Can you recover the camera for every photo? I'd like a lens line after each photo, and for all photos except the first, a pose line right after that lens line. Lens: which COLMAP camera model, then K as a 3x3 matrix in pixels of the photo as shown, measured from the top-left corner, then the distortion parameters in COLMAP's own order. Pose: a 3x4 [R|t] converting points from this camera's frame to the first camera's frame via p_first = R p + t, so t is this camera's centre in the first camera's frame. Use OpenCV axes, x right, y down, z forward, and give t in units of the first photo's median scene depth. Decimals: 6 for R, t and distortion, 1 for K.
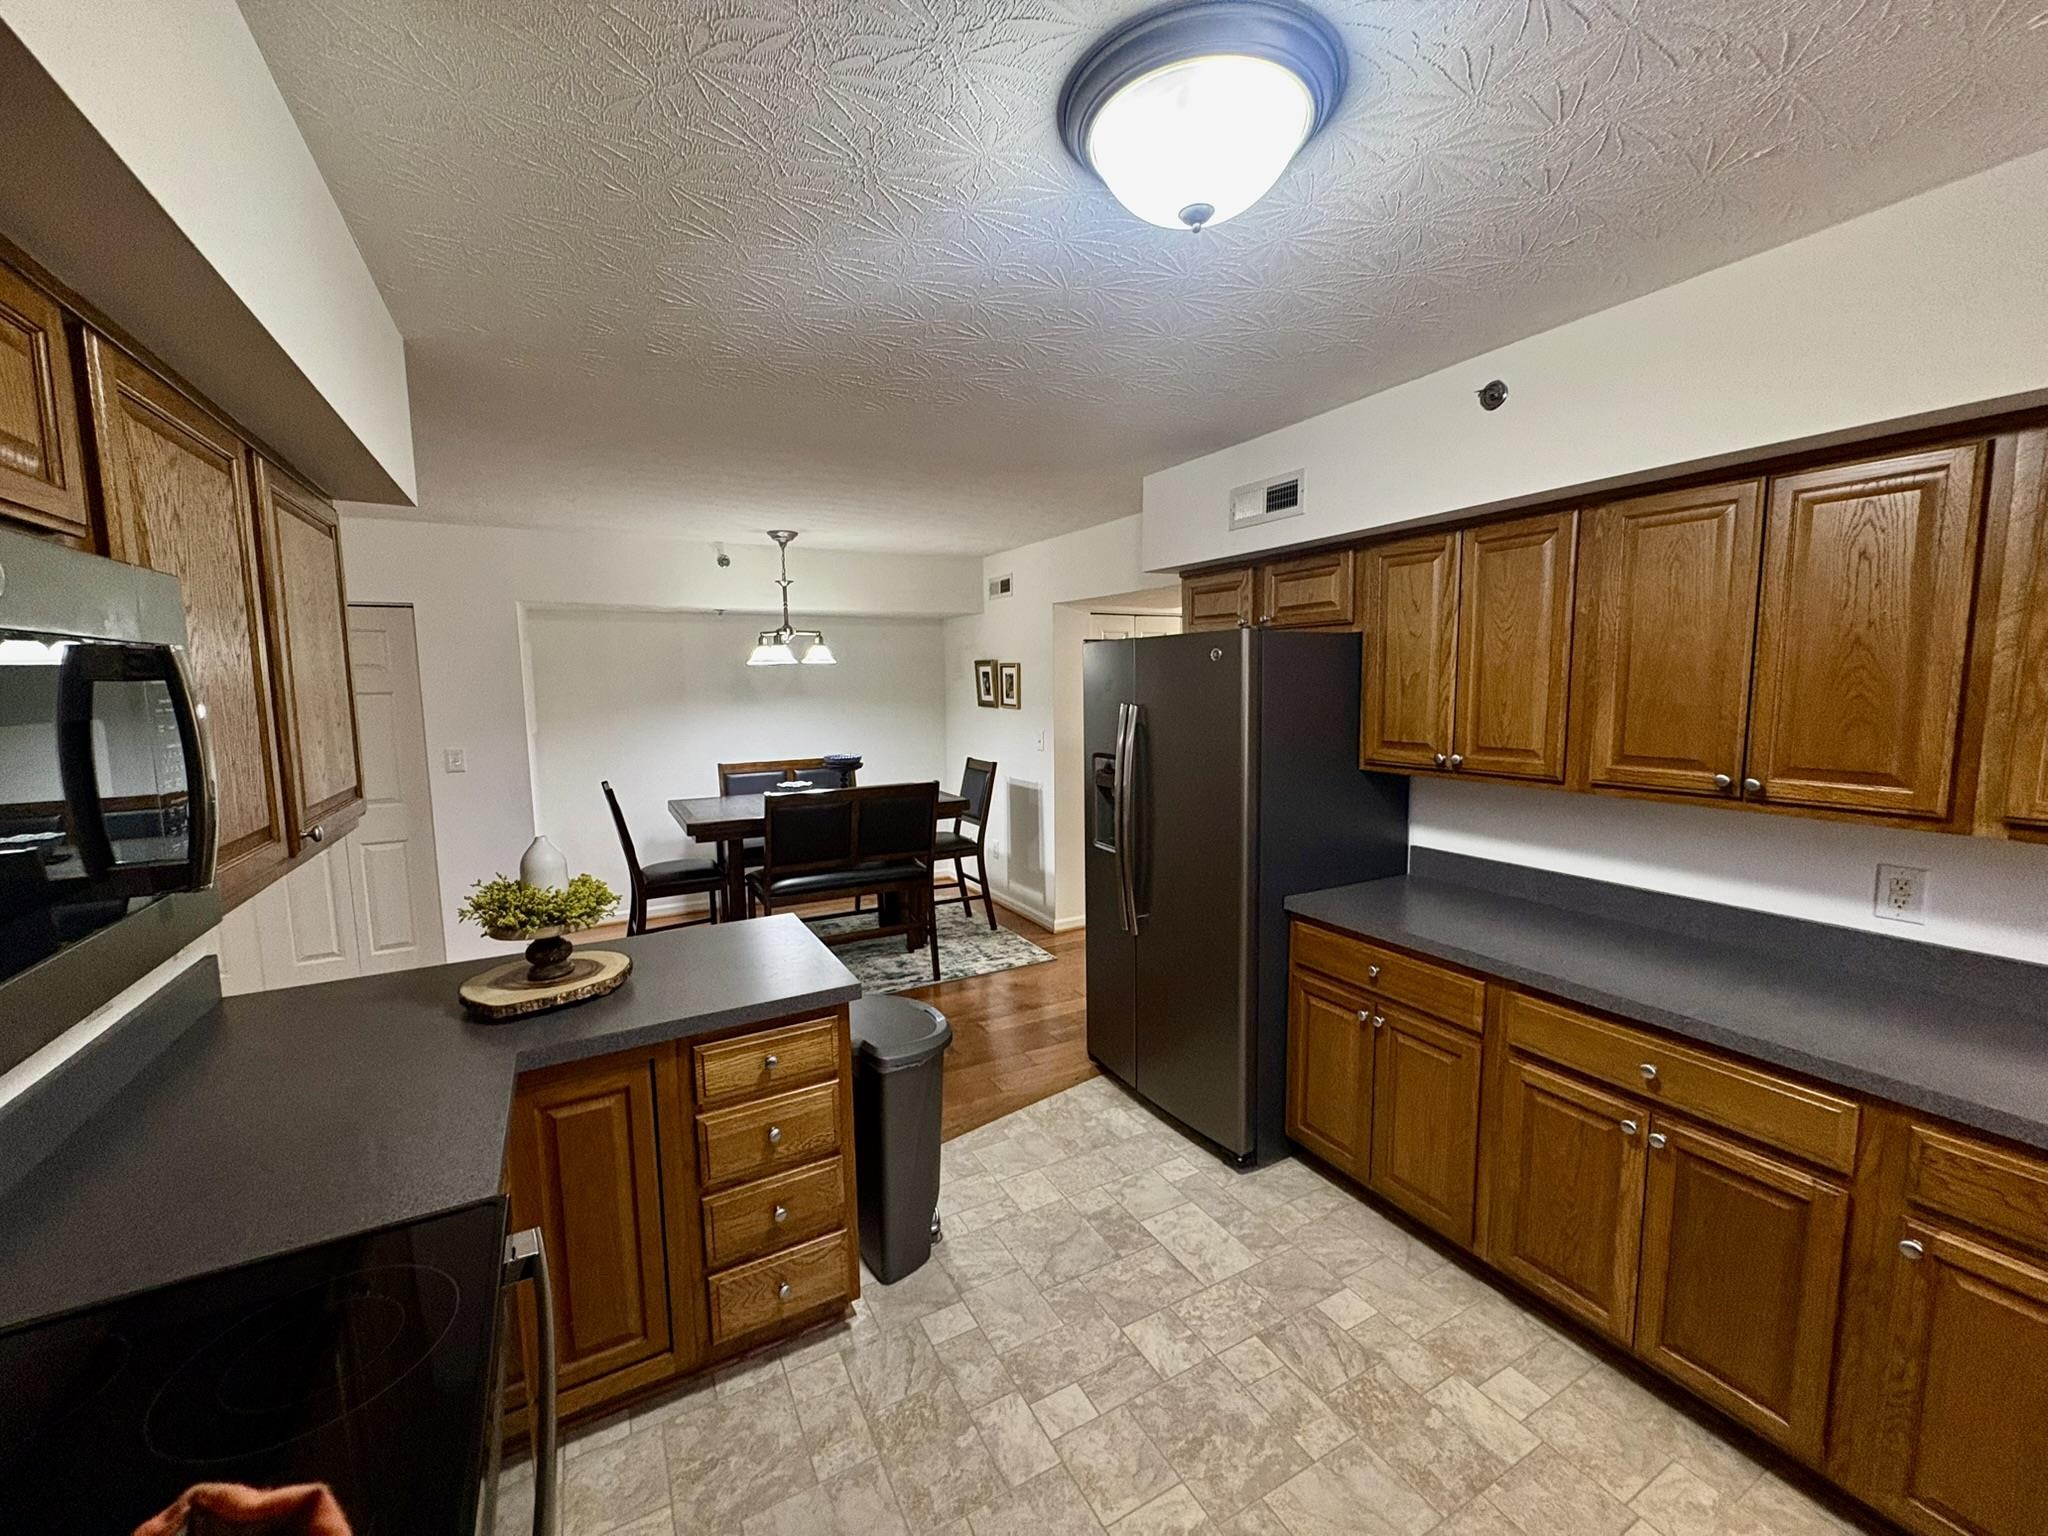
lens RADIAL K [[811.3, 0, 1024.0], [0, 811.3, 768.0], [0, 0, 1]] dist [-0.000775, 0.000315]
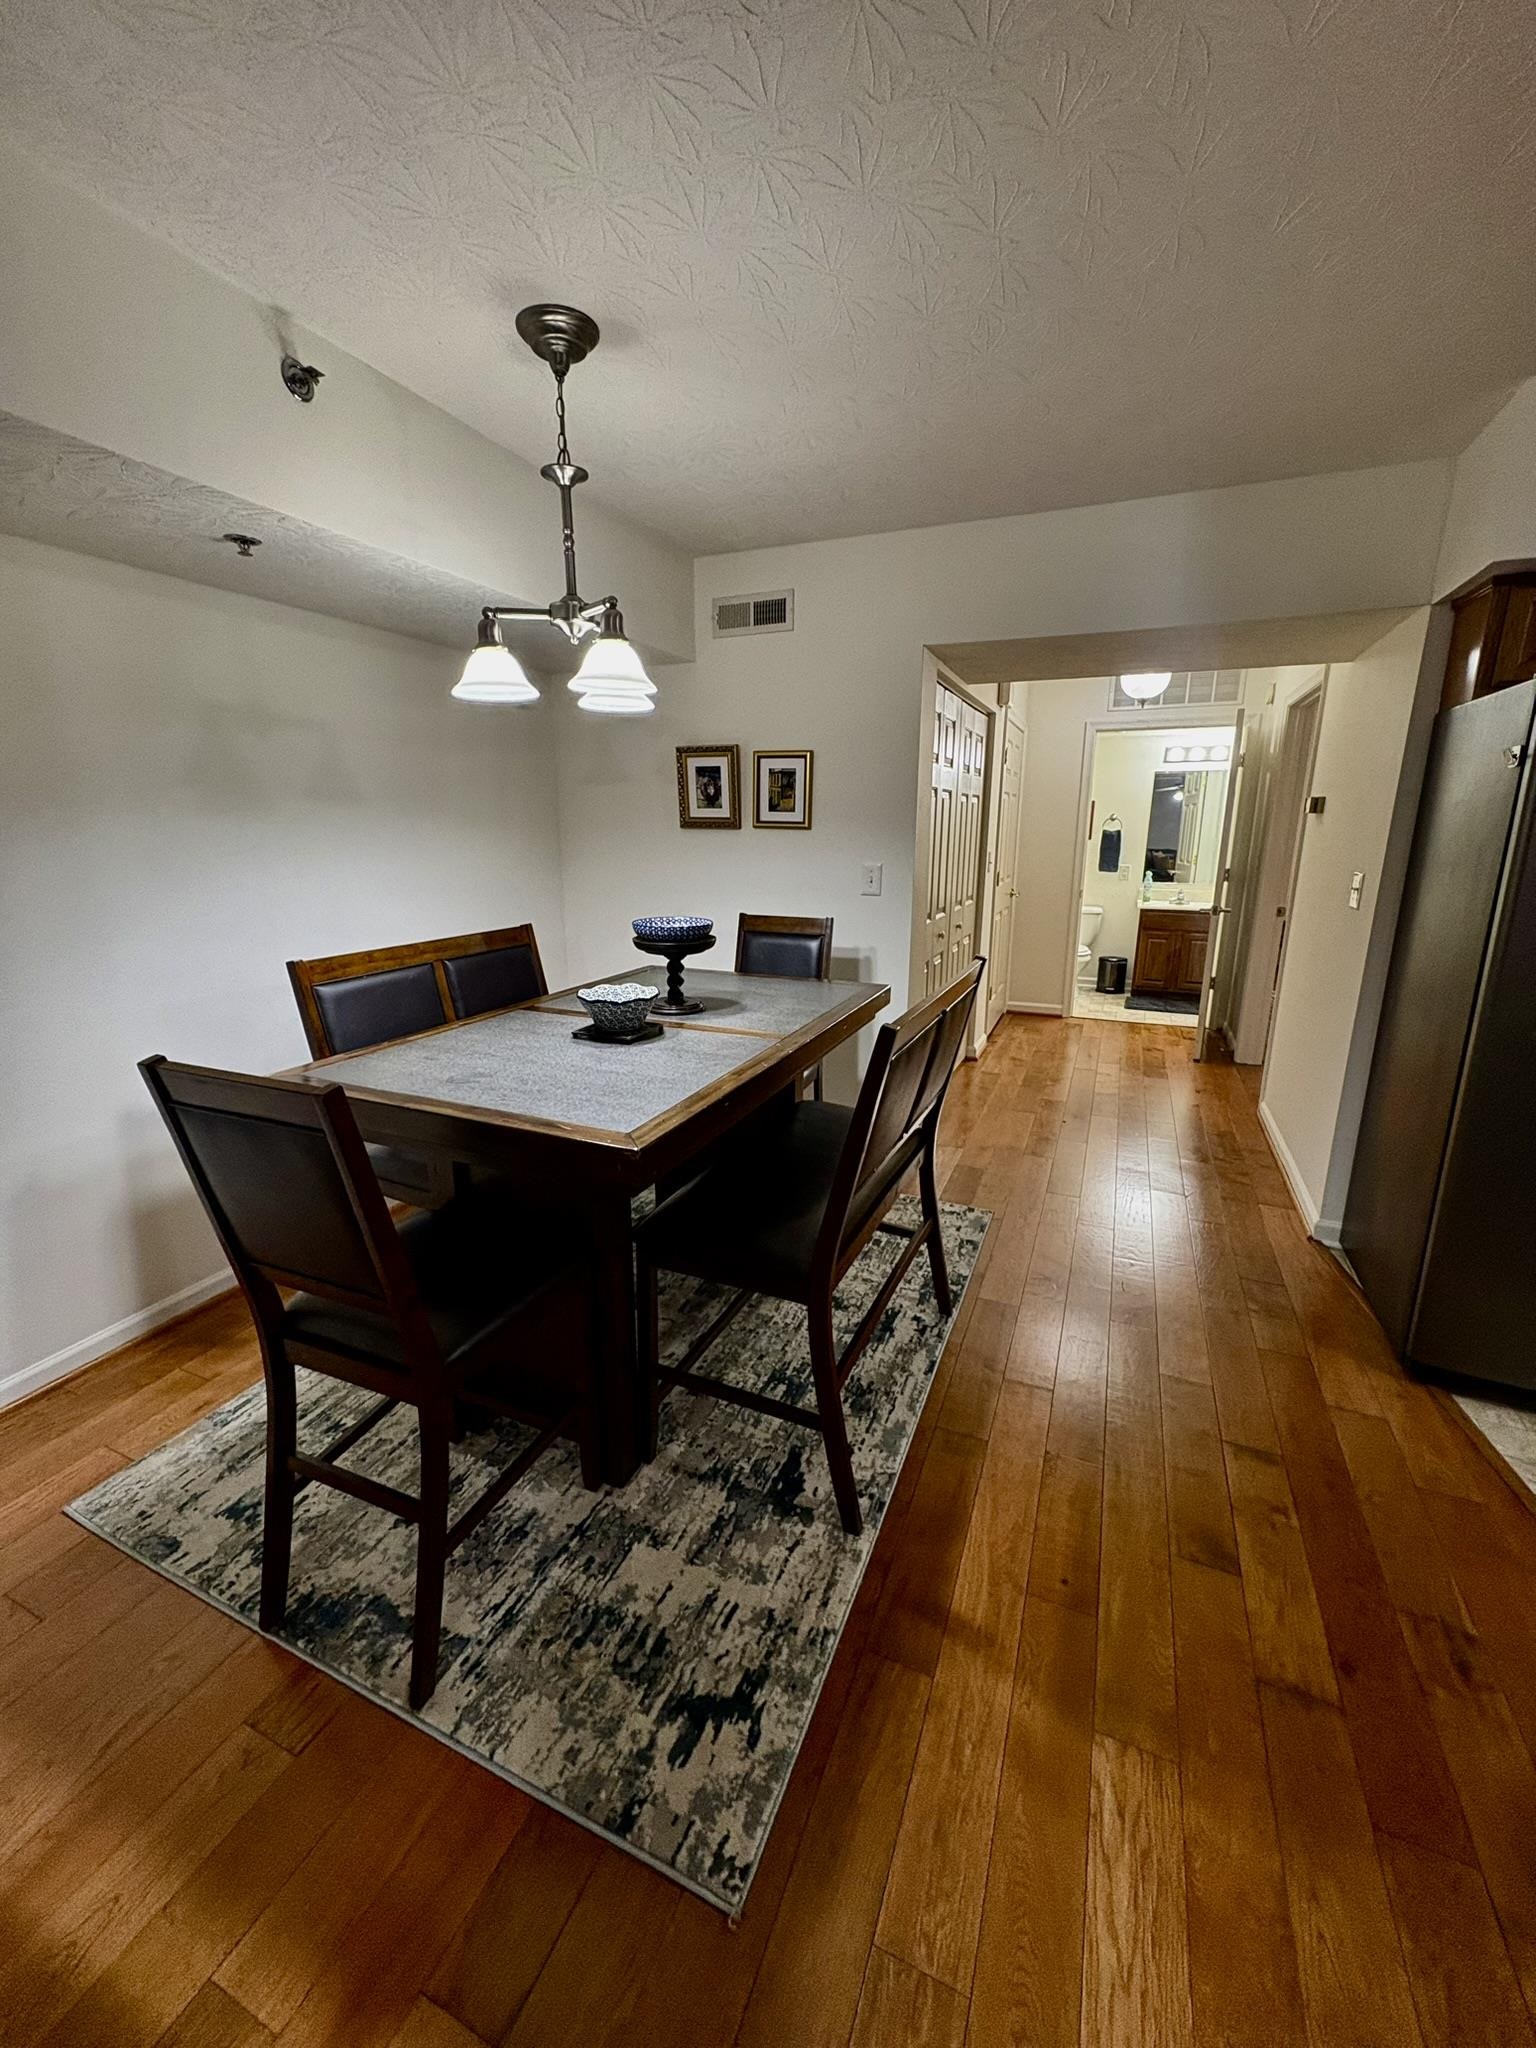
lens RADIAL K [[811.3, 0, 768.0], [0, 811.3, 1024.0], [0, 0, 1]] dist [-0.000775, 0.000315]
pose [[0.793644, -0.134178, 0.593402, -0.443245], [0.057967, 0.987616, 0.145788, -0.020157], [-0.605615, -0.081306, 0.791593, 0.565170]]
